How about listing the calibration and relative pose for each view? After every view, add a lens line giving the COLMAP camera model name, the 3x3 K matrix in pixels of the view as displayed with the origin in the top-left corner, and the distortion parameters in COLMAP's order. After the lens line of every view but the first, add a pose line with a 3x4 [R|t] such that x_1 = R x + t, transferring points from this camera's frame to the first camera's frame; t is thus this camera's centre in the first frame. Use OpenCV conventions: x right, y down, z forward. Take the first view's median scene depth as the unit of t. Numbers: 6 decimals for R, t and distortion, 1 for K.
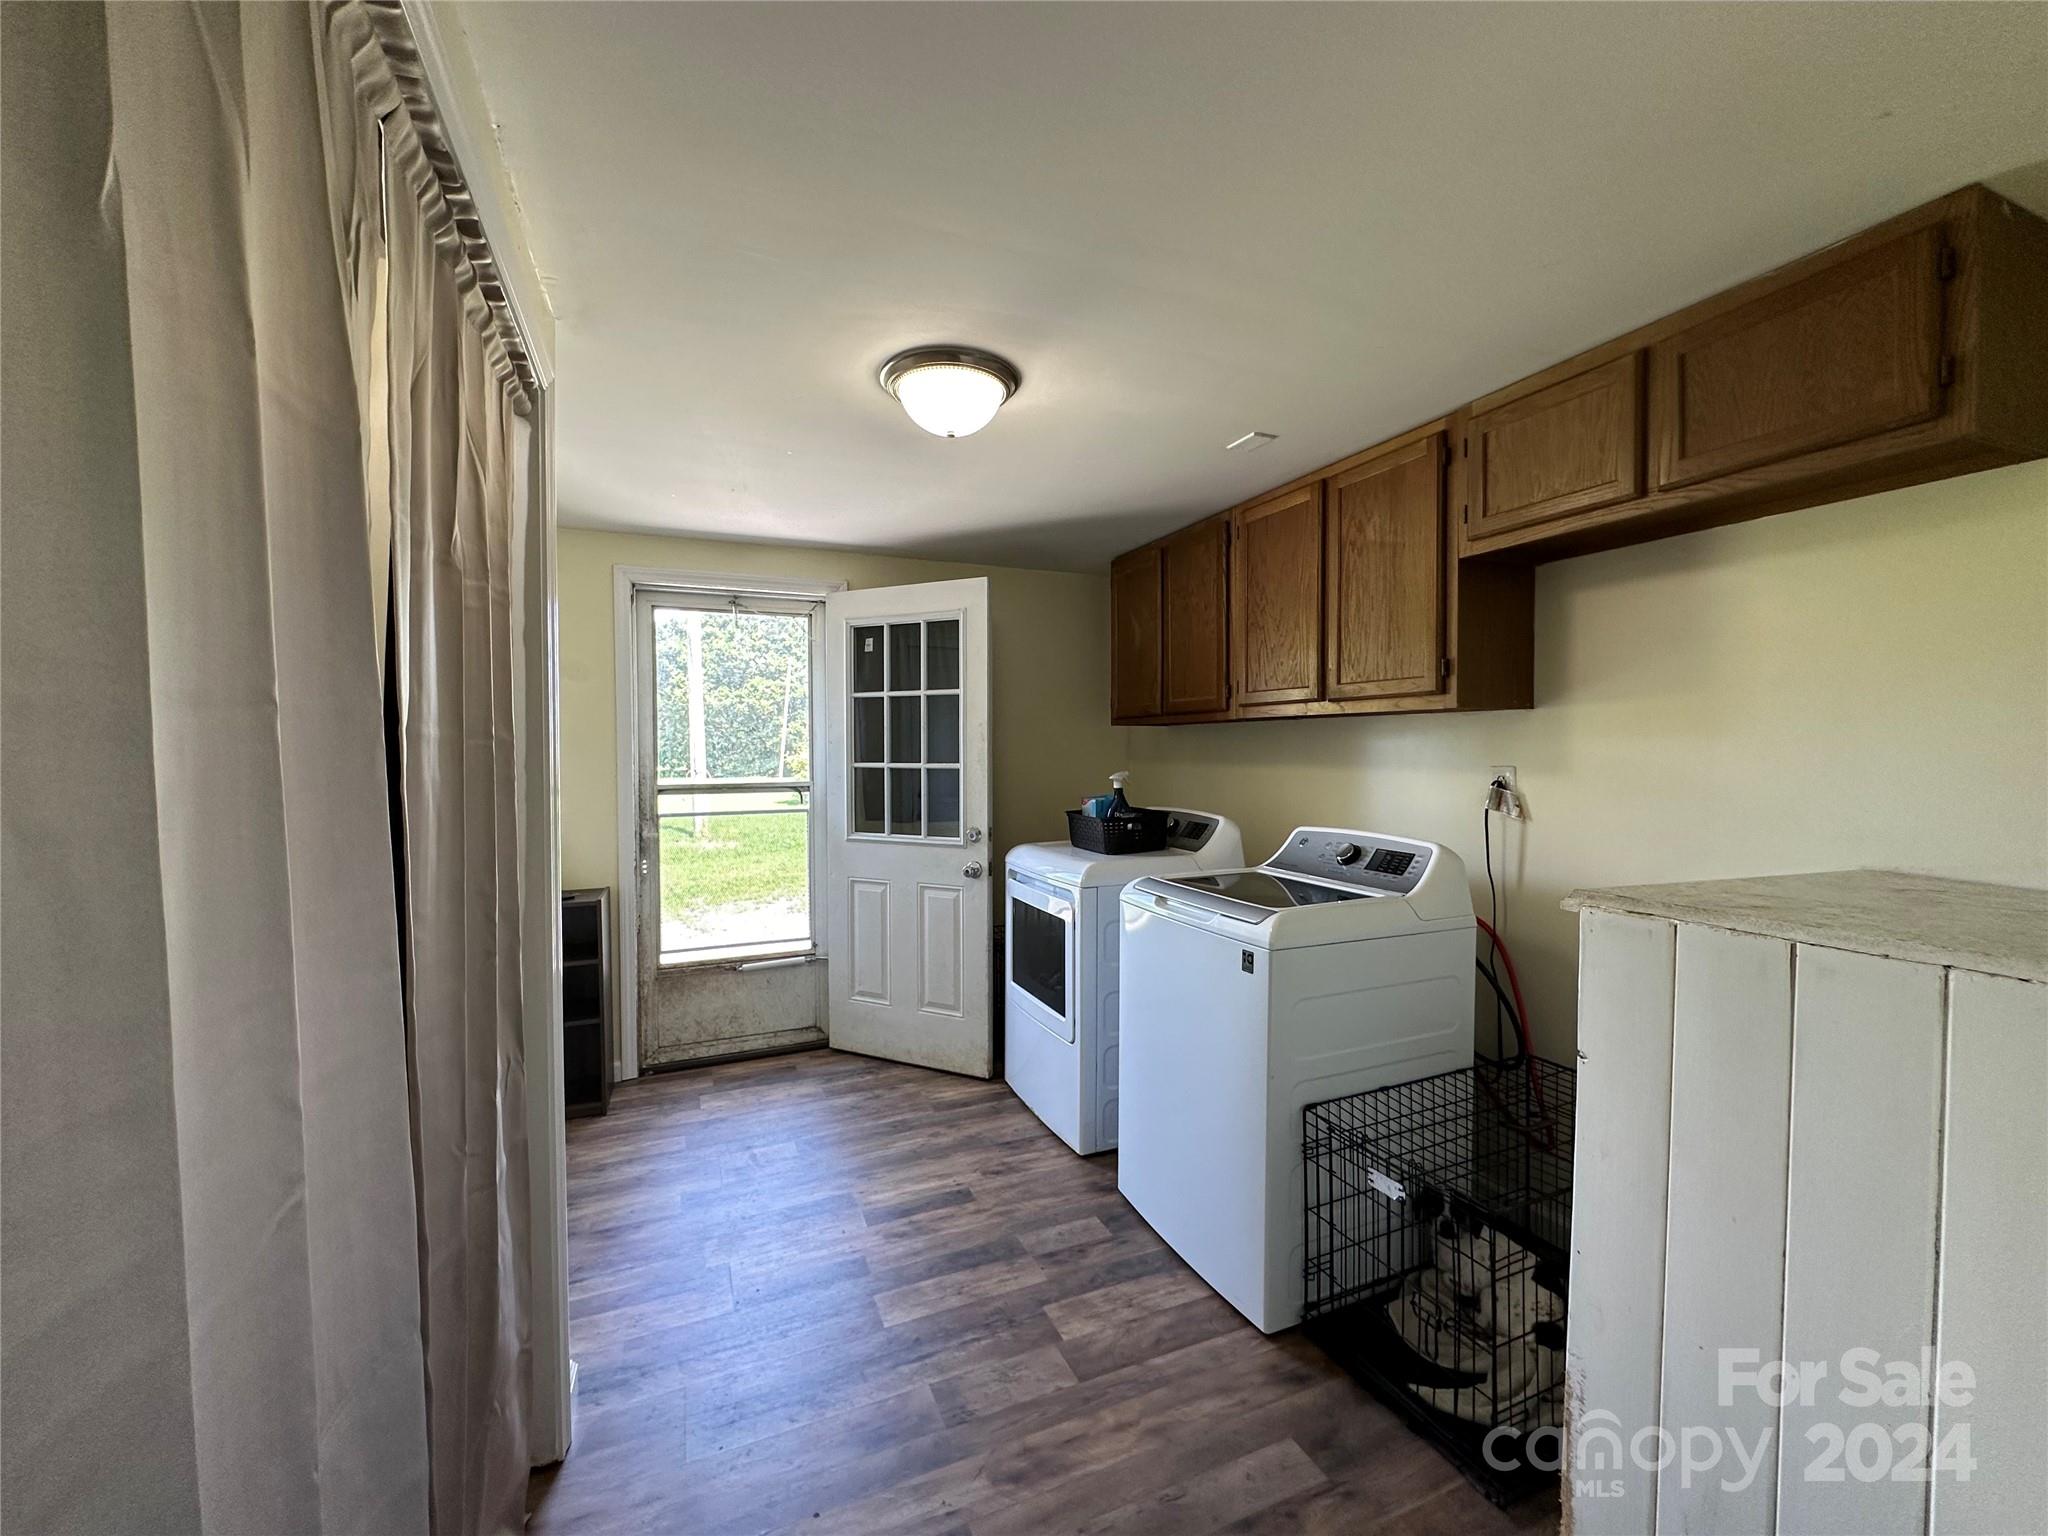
lens RADIAL K [[817.0, 0, 1024.0], [0, 817.0, 768.0], [0, 0, 1]] dist [-0.002798, 0.000608]
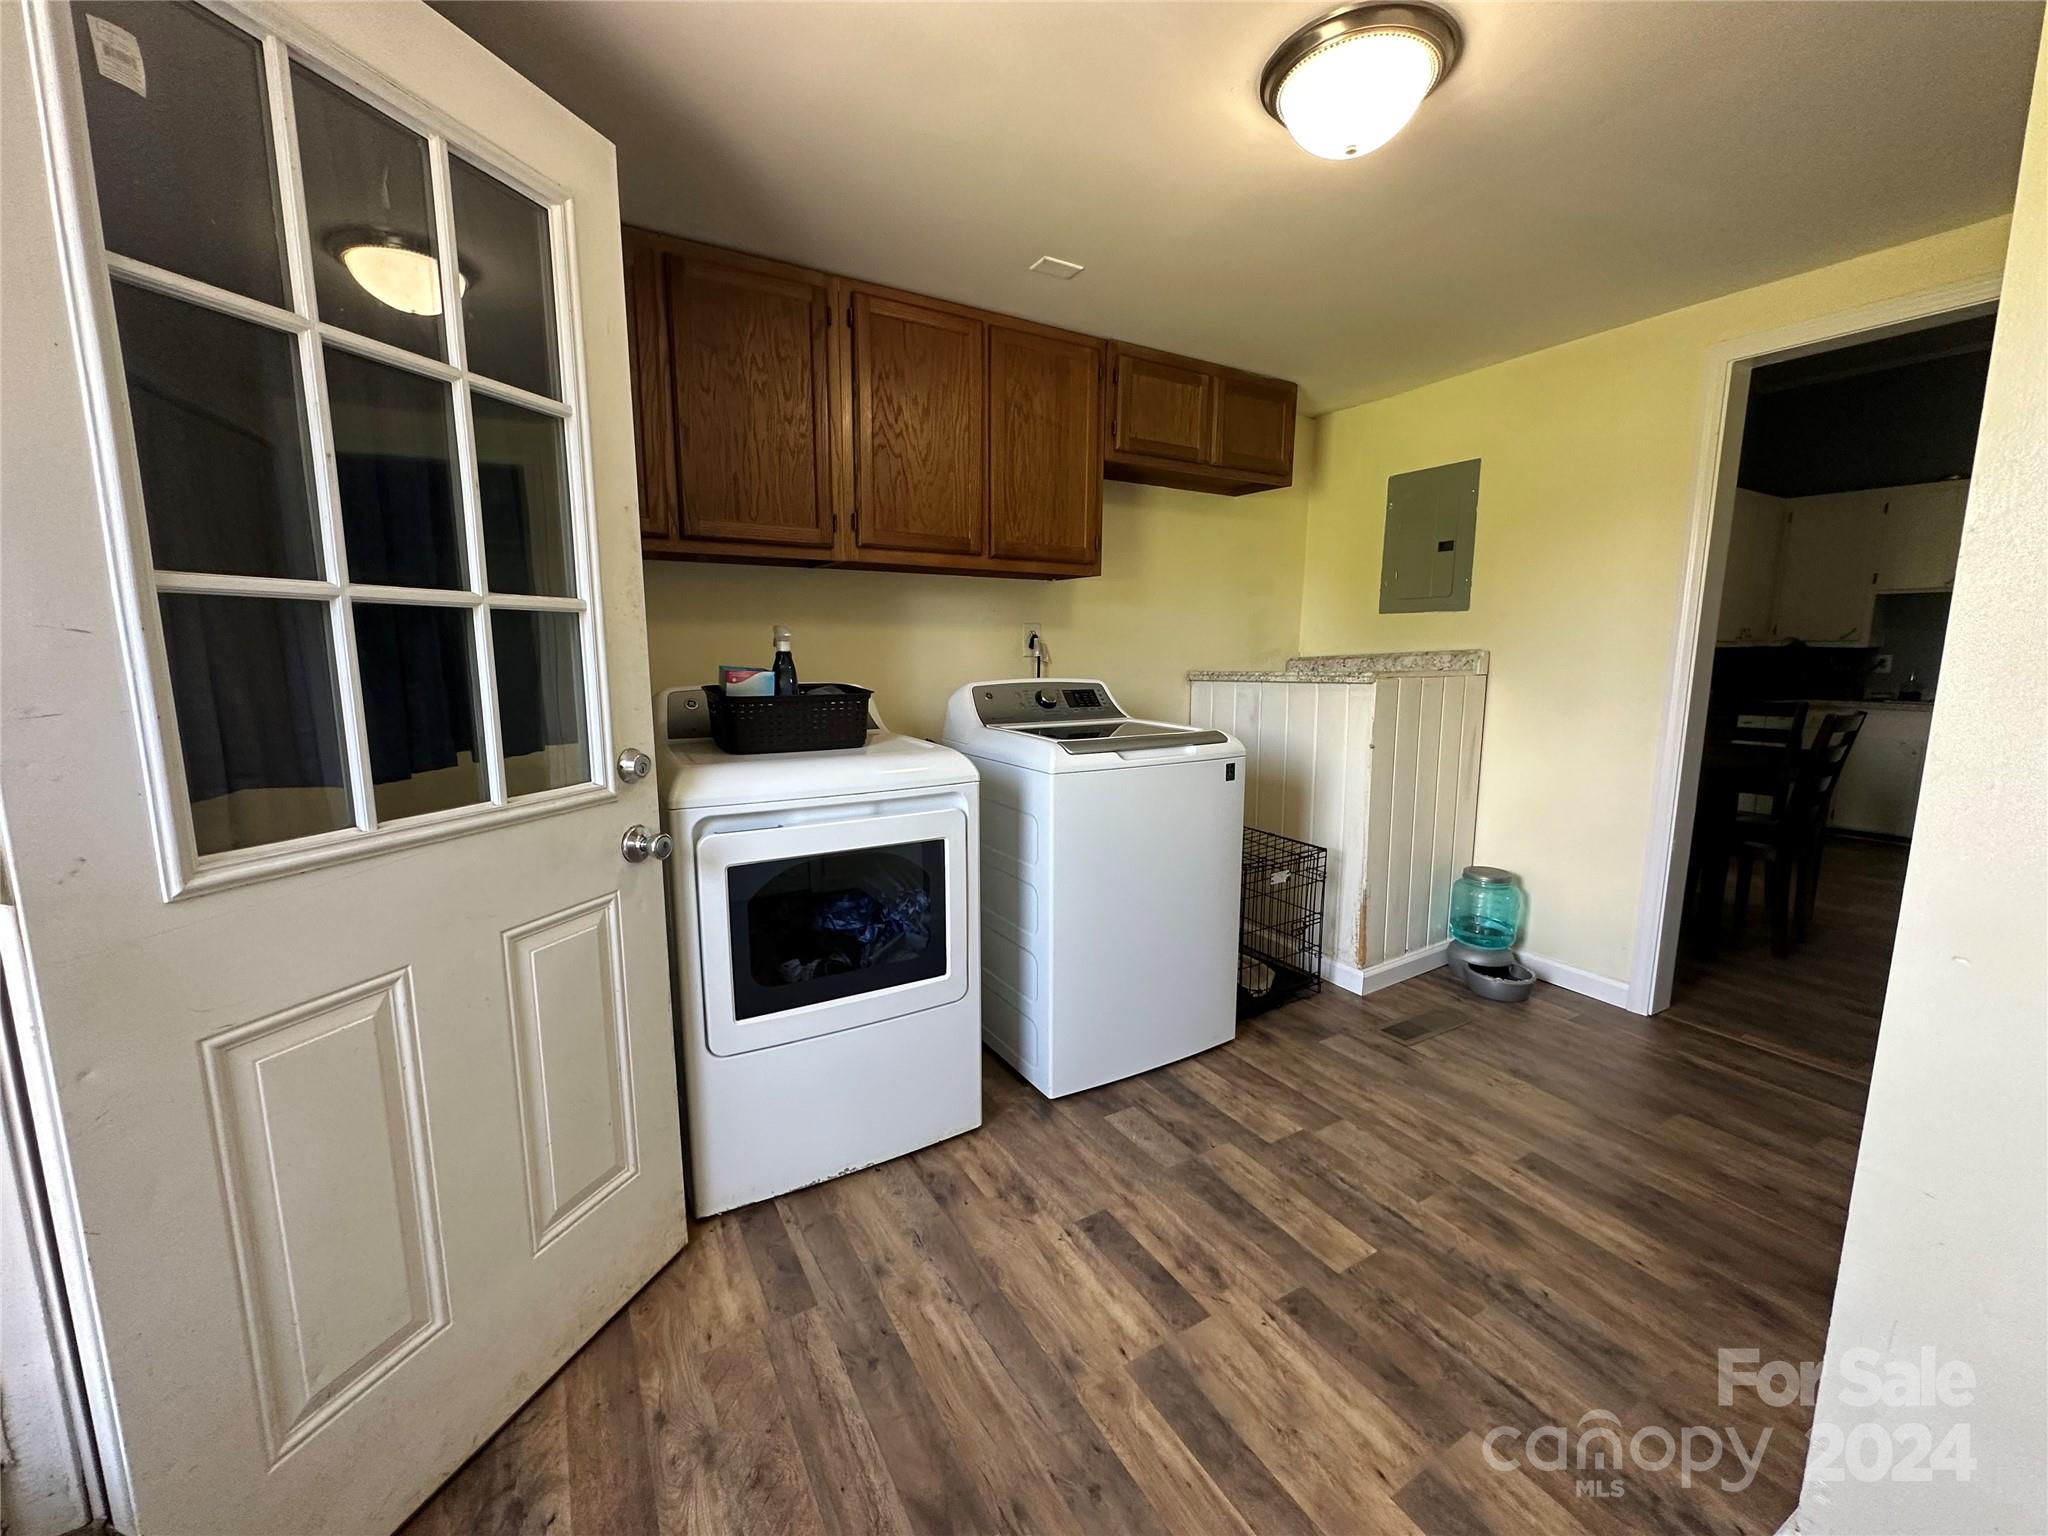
lens RADIAL K [[817.0, 0, 1024.0], [0, 817.0, 768.0], [0, 0, 1]] dist [-0.002798, 0.000608]
pose [[-0.132834, -0.146030, 0.980322, -0.637086], [0.022522, 0.988386, 0.150283, 0.026389], [-0.990882, 0.042042, -0.128002, 1.037746]]
